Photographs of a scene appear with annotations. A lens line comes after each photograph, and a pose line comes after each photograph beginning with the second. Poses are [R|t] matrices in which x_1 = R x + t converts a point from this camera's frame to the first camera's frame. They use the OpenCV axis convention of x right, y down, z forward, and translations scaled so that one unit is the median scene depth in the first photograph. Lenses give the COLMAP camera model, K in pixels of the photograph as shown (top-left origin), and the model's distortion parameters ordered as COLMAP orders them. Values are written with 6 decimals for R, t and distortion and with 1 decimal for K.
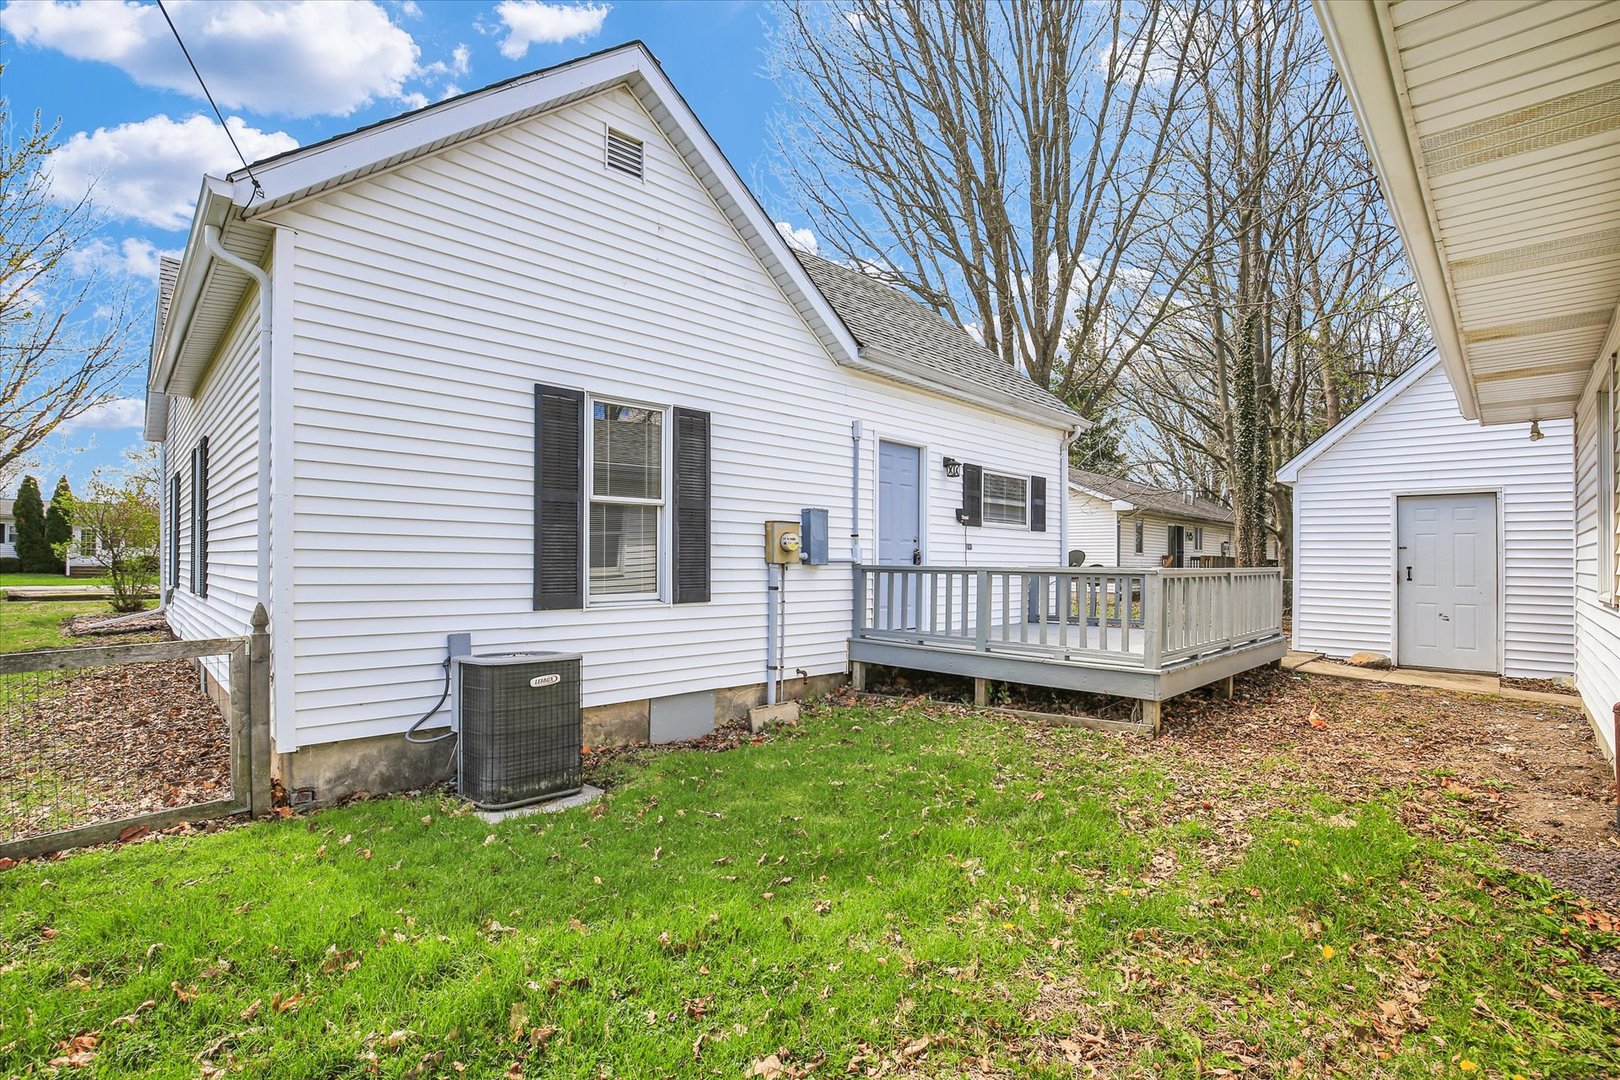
lens RADIAL K [[751.0, 0, 810.0], [0, 751.0, 540.0], [0, 0, 1]] dist [-0.036932, 0.006813]
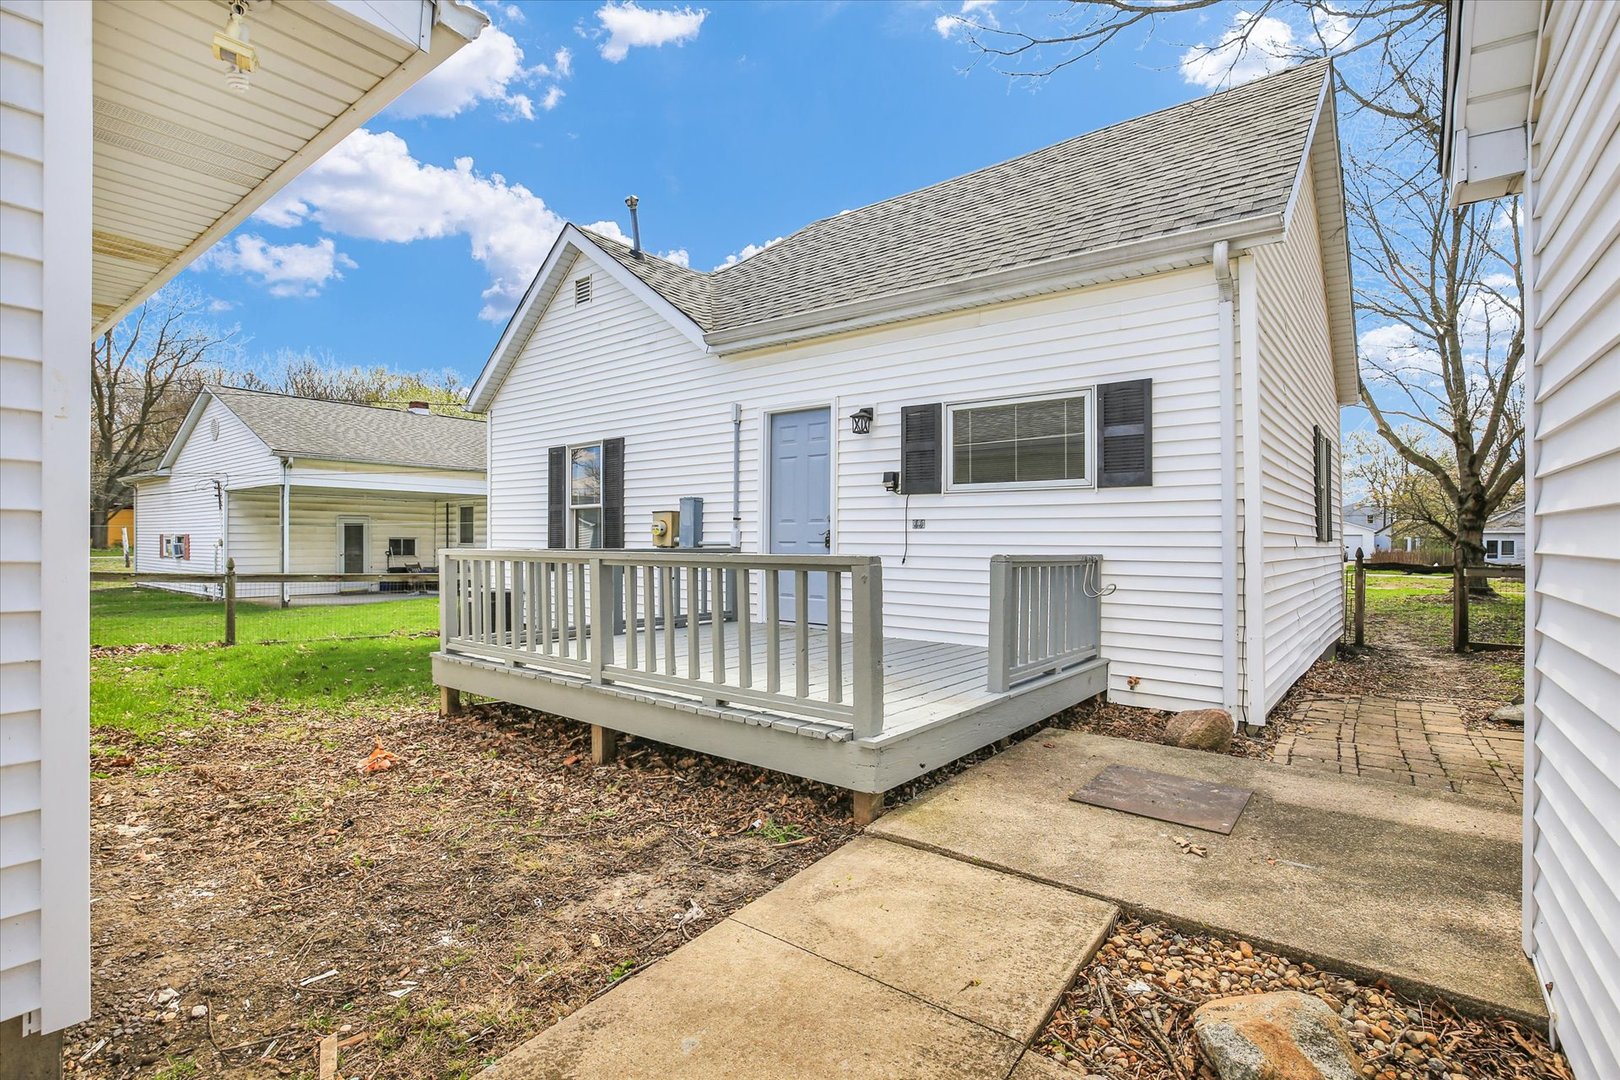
lens RADIAL K [[751.0, 0, 810.0], [0, 751.0, 540.0], [0, 0, 1]] dist [-0.036932, 0.006813]
pose [[0.124804, -0.012588, -0.992102, 0.997890], [0.021003, 0.999729, -0.010043, 0.032093], [0.991959, -0.019584, 0.125034, 0.907815]]
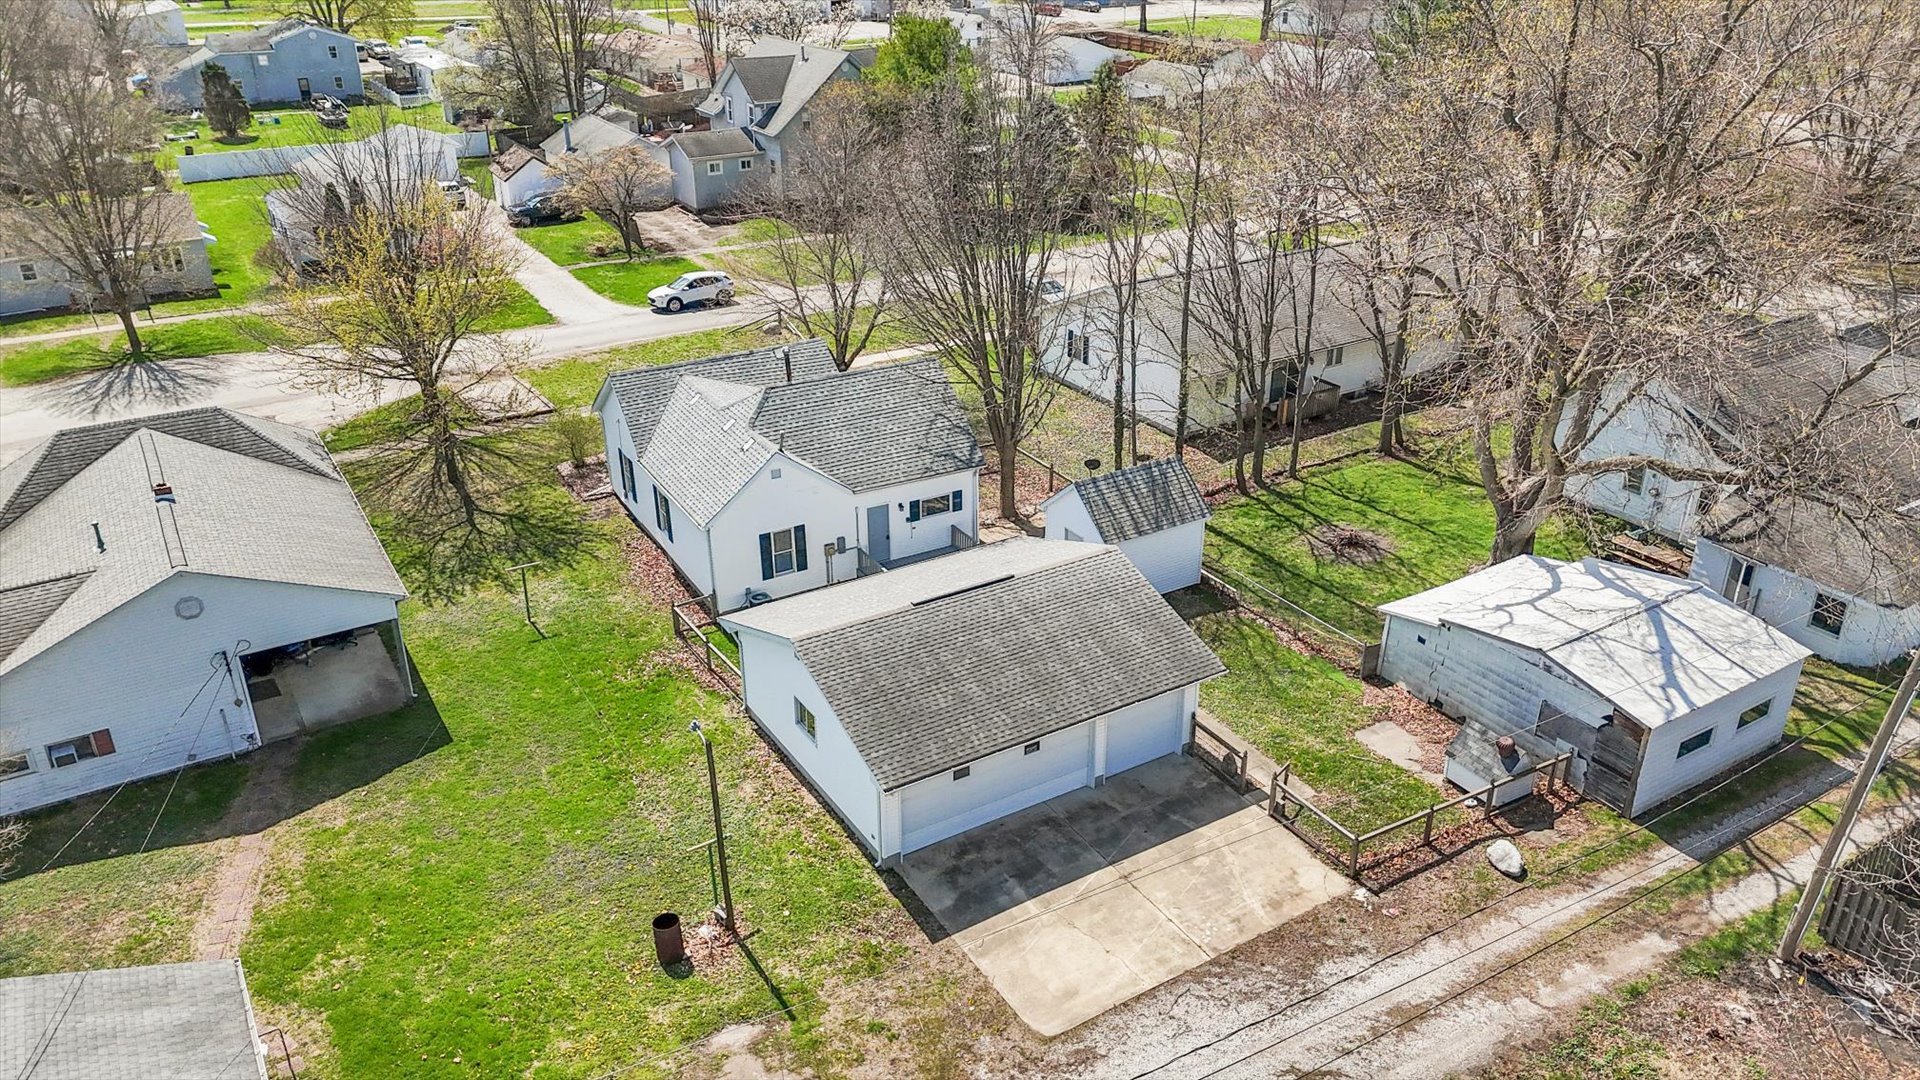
lens RADIAL K [[1359.4, 0, 960.0], [0, 1359.4, 540.0], [0, 0, 1]] dist [0.000559, -0.000012]
pose [[0.974806, 0.089456, -0.204328, 1.552442], [0.009304, 0.898949, 0.437955, -2.364418], [0.222858, -0.428823, 0.875469, -3.695255]]
